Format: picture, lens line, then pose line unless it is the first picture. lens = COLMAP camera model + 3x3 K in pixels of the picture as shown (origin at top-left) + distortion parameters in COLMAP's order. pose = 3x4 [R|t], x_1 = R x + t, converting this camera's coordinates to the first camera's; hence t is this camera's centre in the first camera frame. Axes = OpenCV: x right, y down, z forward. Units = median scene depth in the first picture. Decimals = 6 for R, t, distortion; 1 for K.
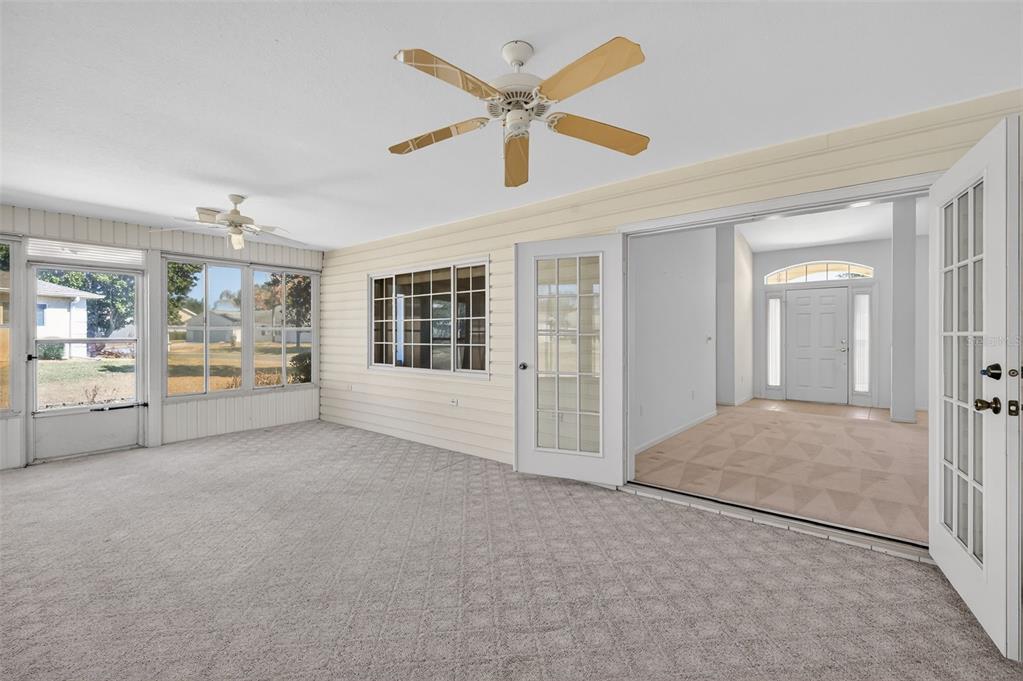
lens RADIAL K [[433.5, 0, 511.6], [0, 433.5, 339.5], [0, 0, 1]] dist [0.004623, -0.000472]
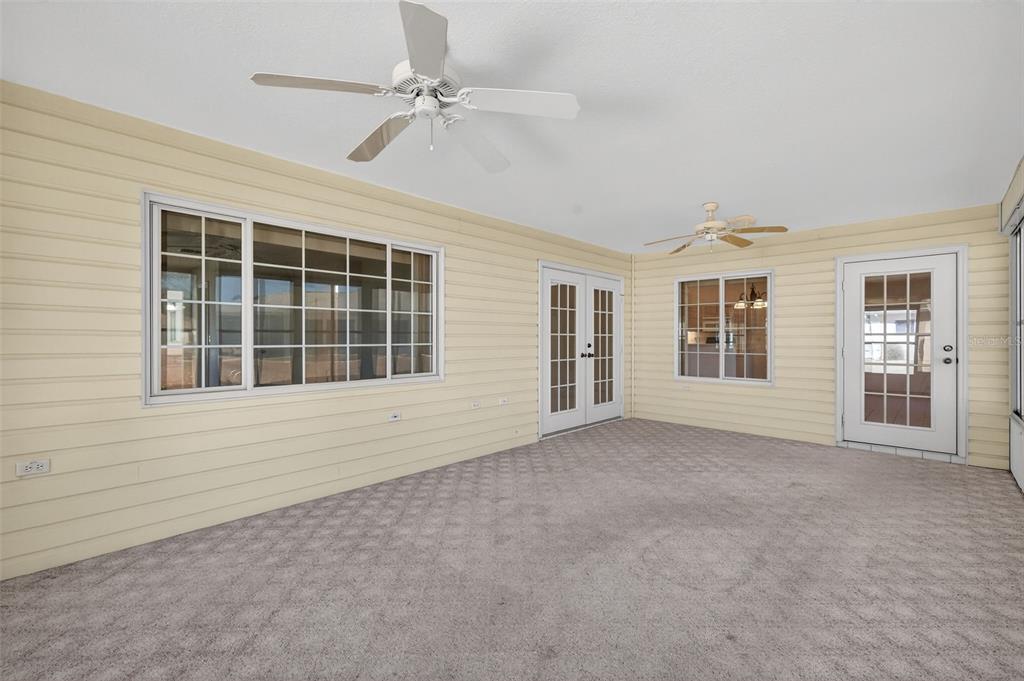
lens RADIAL K [[433.9, 0, 512.1], [0, 433.9, 340.5], [0, 0, 1]] dist [0.004623, -0.000472]
pose [[0.088053, -0.006132, 0.996097, -0.946653], [-0.002791, 0.999976, 0.006402, -0.002365], [-0.996112, -0.003344, 0.088033, 0.743490]]
